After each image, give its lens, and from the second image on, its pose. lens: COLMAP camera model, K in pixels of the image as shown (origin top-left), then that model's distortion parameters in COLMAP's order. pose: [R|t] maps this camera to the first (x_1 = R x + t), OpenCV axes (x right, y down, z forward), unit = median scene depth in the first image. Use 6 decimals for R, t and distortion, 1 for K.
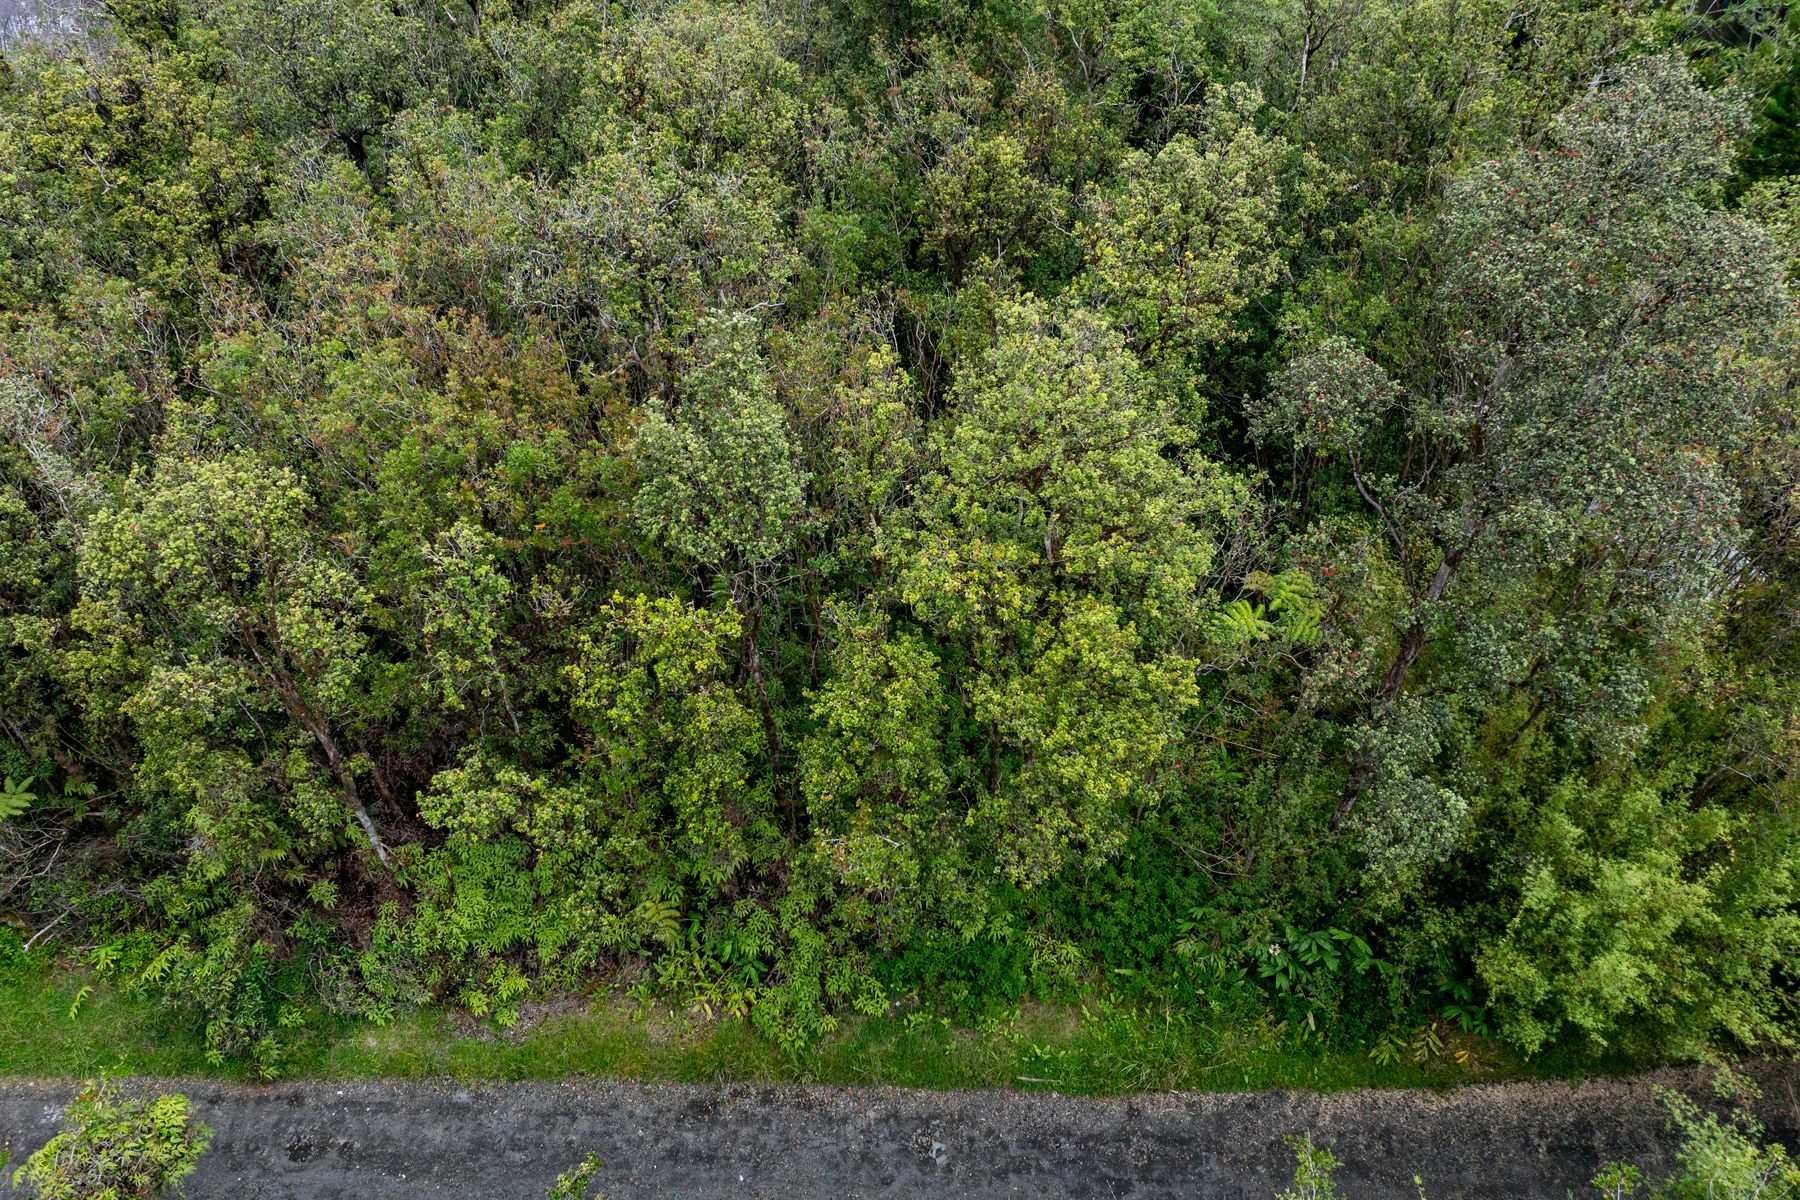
lens RADIAL K [[1226.7, 0, 900.0], [0, 1226.7, 600.0], [0, 0, 1]] dist [-0.011276, 0.000123]
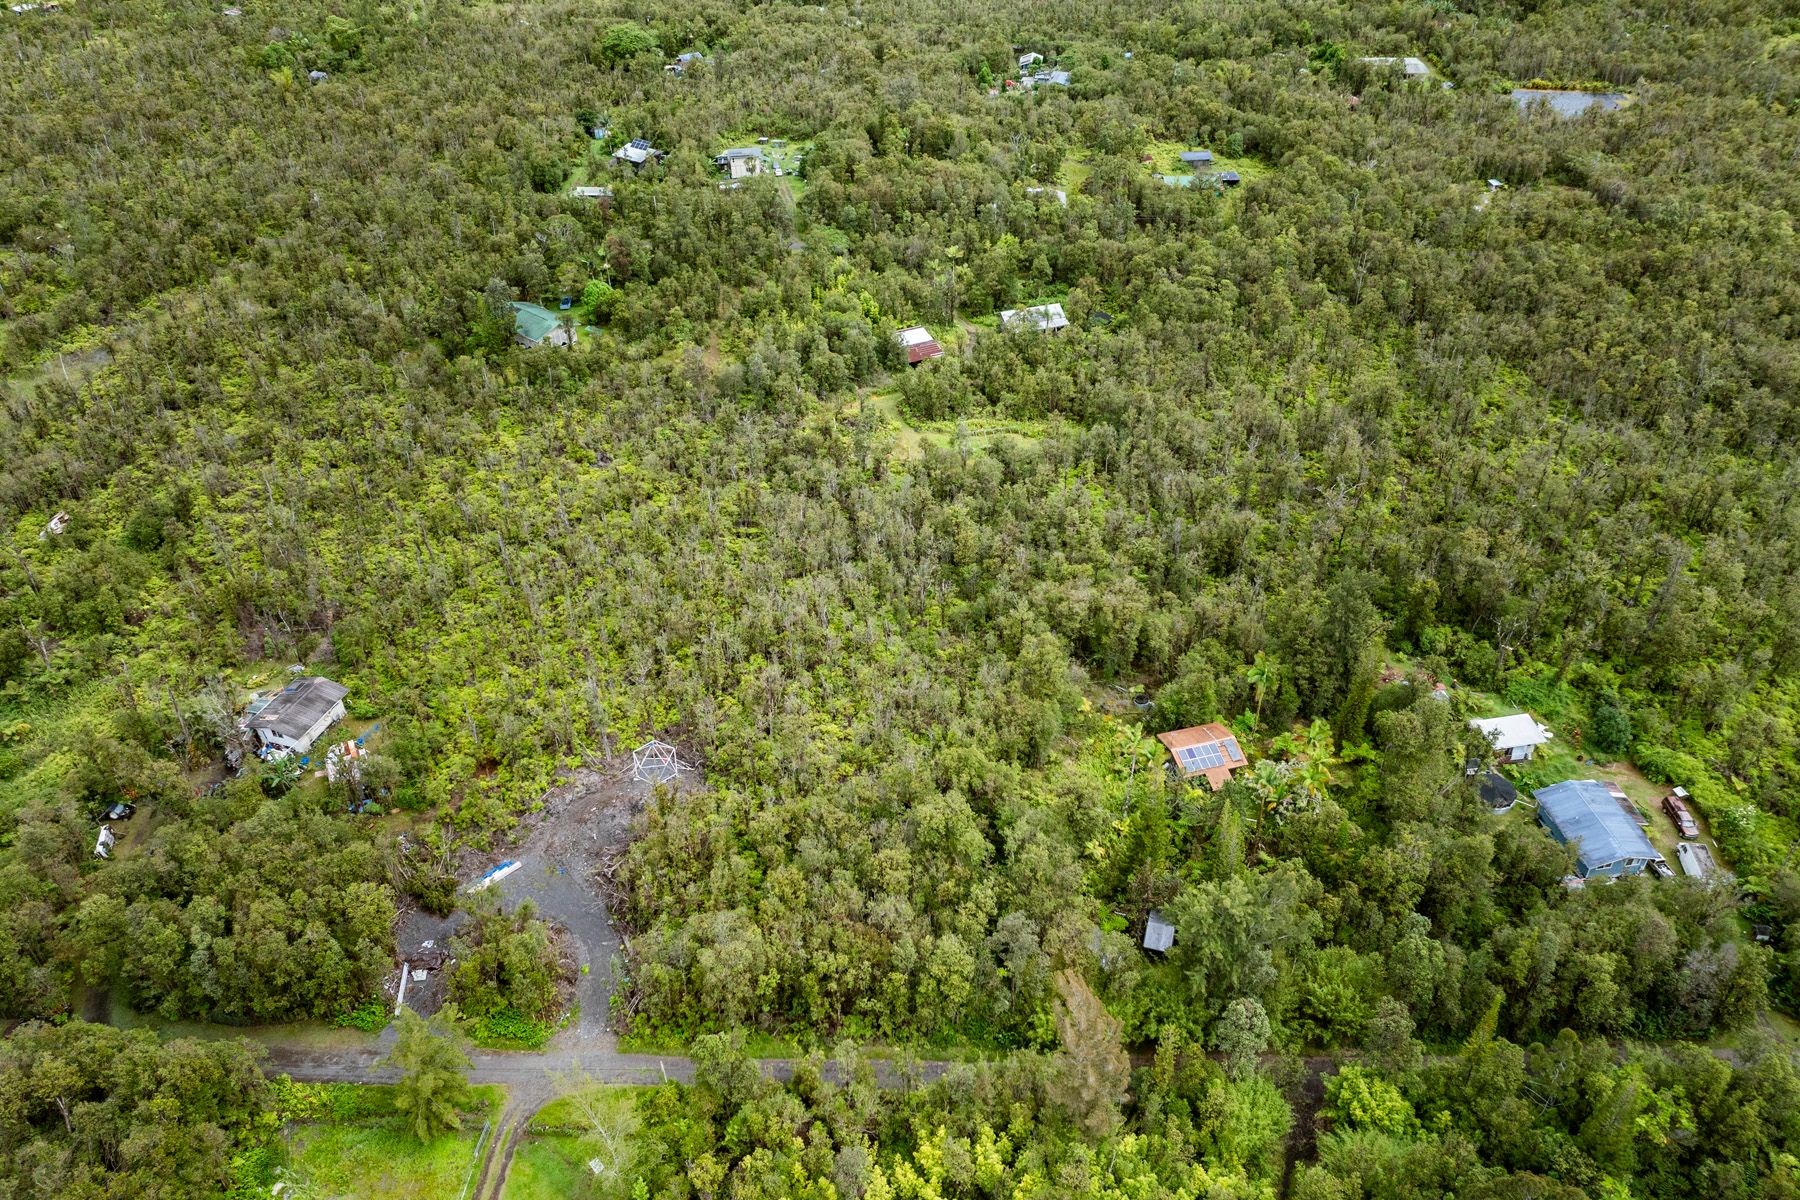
lens RADIAL K [[1226.7, 0, 900.0], [0, 1226.7, 600.0], [0, 0, 1]] dist [-0.011276, 0.000123]
pose [[0.999065, -0.015092, -0.040512, 0.132625], [0.005282, 0.972684, -0.232073, -0.423761], [0.042908, 0.231642, 0.971854, -5.927931]]
